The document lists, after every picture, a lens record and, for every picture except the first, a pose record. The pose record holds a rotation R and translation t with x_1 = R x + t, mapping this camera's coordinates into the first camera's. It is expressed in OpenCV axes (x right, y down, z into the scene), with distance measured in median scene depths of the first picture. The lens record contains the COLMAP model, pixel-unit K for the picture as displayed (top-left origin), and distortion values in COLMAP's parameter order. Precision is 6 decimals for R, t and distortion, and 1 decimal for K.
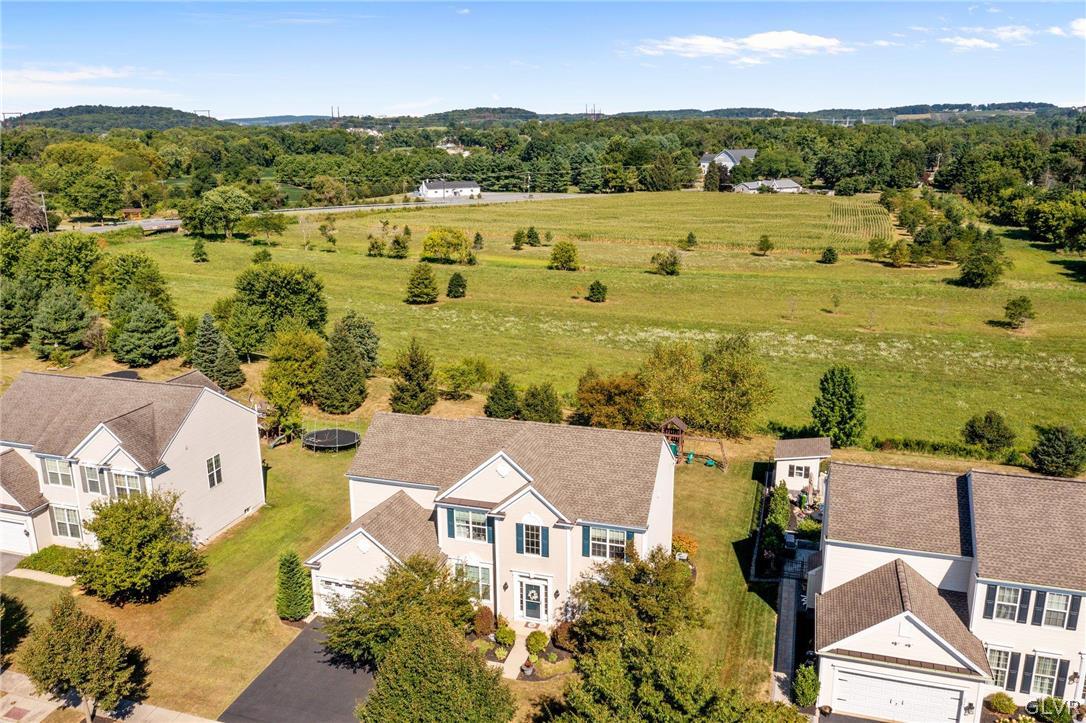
lens RADIAL K [[859.5, 0, 538.7], [0, 859.5, 358.9], [0, 0, 1]] dist [-0.004757, 0.004810]
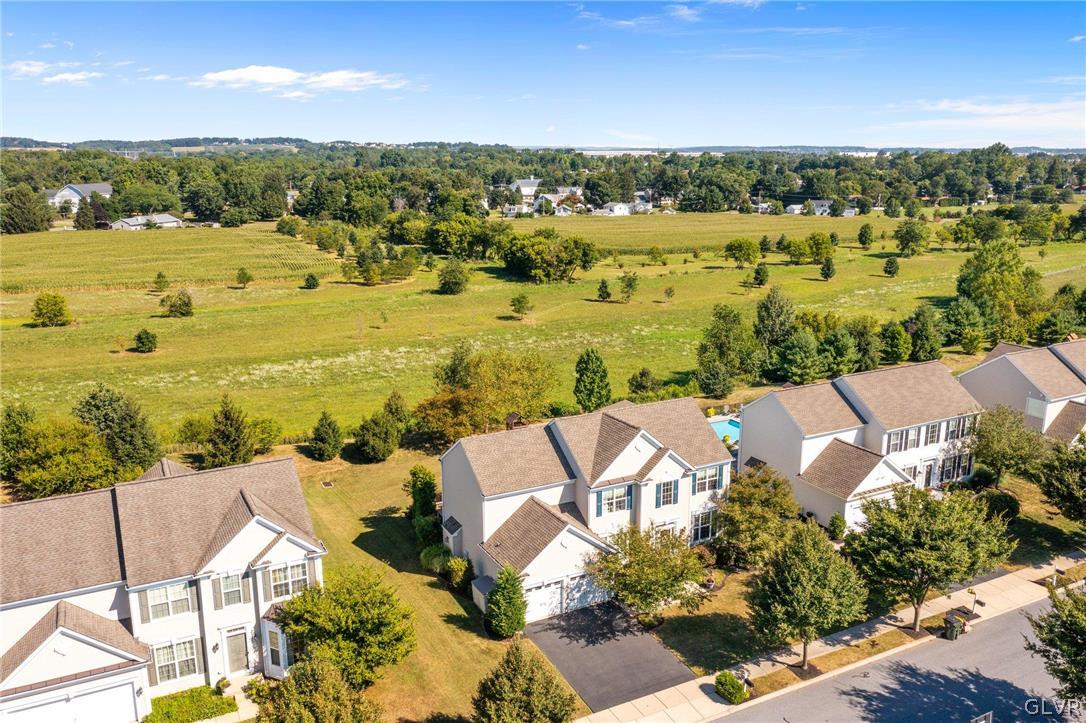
lens RADIAL K [[859.5, 0, 538.7], [0, 859.5, 358.9], [0, 0, 1]] dist [-0.004757, 0.004810]
pose [[0.705176, -0.156539, 0.691536, -0.693408], [0.180542, 0.982819, 0.038371, -0.048190], [-0.685661, 0.097793, 0.721322, 0.133610]]
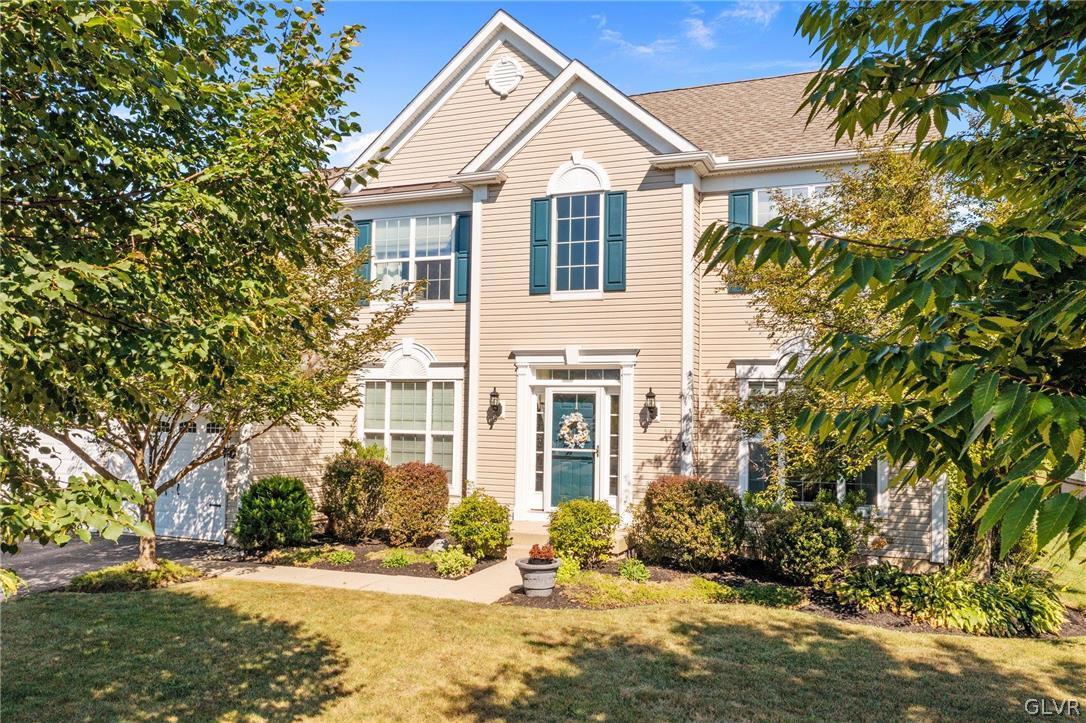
lens RADIAL K [[883.8, 0, 543.0], [0, 883.8, 361.5], [0, 0, 1]] dist [-0.003521, 0.000681]
pose [[0.996285, 0.021108, -0.083492, 0.006441], [-0.046233, 0.949037, -0.311754, 0.253658], [0.072656, 0.314456, 0.946487, 0.479492]]
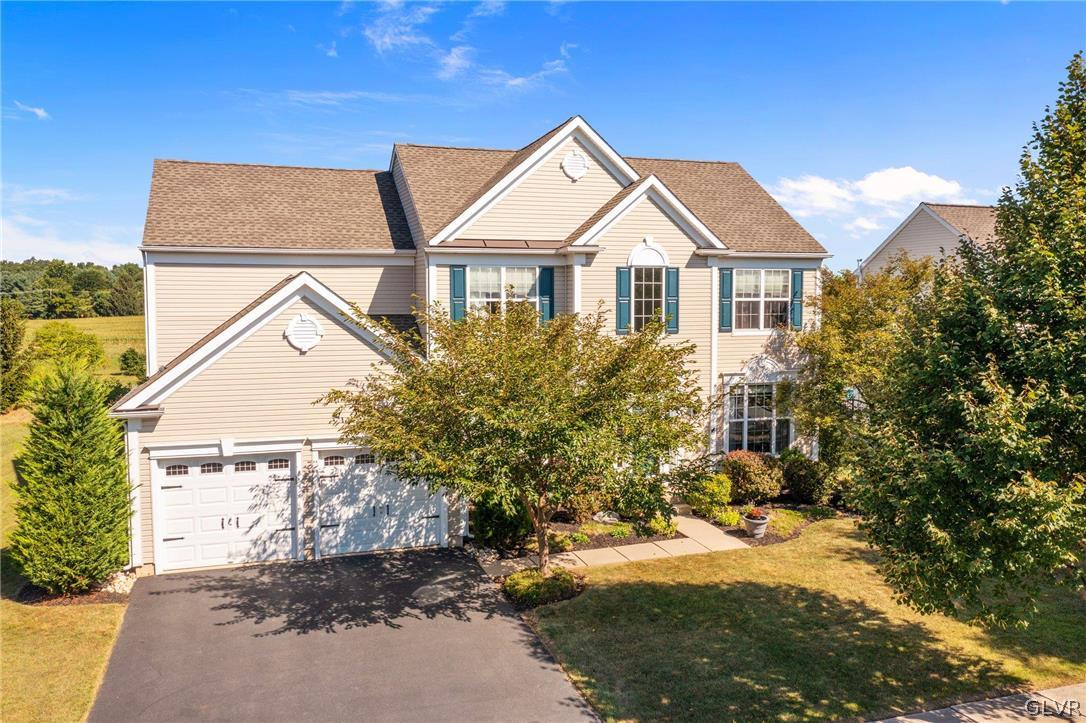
lens RADIAL K [[859.5, 0, 538.7], [0, 859.5, 358.9], [0, 0, 1]] dist [-0.004757, 0.004810]
pose [[0.802676, -0.032557, 0.595526, -0.248175], [0.147541, 0.978313, -0.145380, 0.214464], [-0.577878, 0.204558, 0.790072, 0.454593]]
